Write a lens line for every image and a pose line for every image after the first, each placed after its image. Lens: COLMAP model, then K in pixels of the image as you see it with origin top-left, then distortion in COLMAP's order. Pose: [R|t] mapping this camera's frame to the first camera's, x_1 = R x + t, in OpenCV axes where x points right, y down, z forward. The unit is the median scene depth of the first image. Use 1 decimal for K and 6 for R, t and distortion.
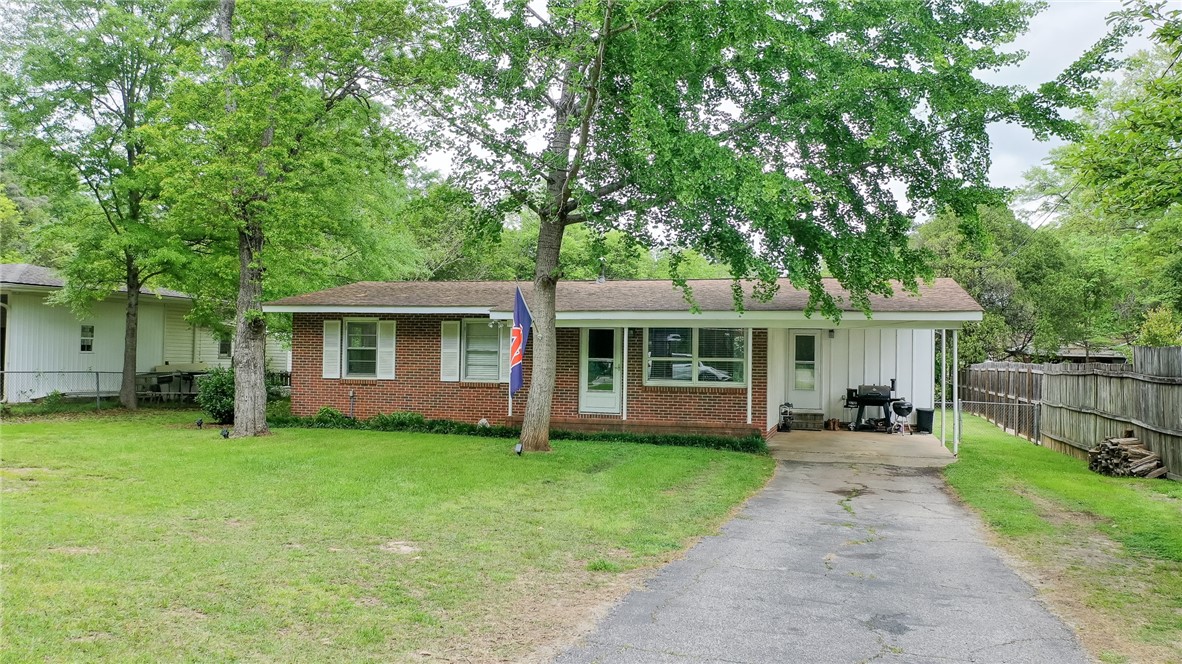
lens RADIAL K [[958.8, 0, 587.7], [0, 958.8, 328.5], [0, 0, 1]] dist [-0.012129, -0.008836]
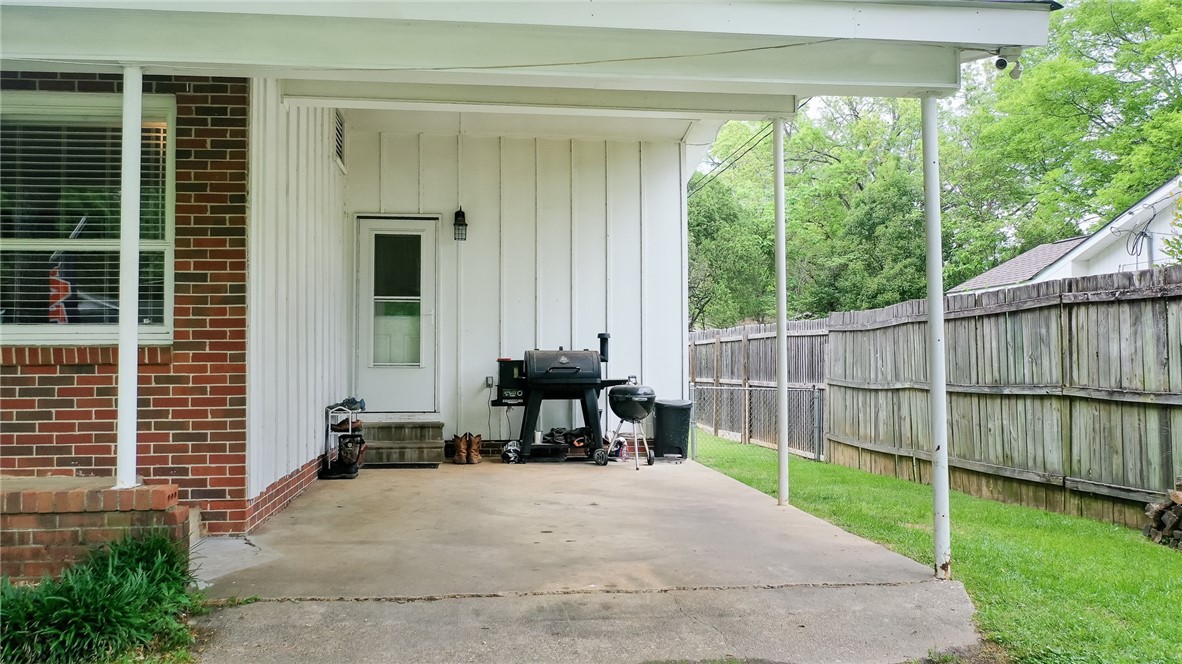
lens RADIAL K [[958.8, 0, 581.5], [0, 958.8, 330.8], [0, 0, 1]] dist [-0.012129, -0.008836]
pose [[0.924889, -0.008857, 0.380135, 0.147703], [0.010022, 0.999949, -0.001085, 0.051379], [-0.380106, 0.004813, 0.924930, 0.607336]]
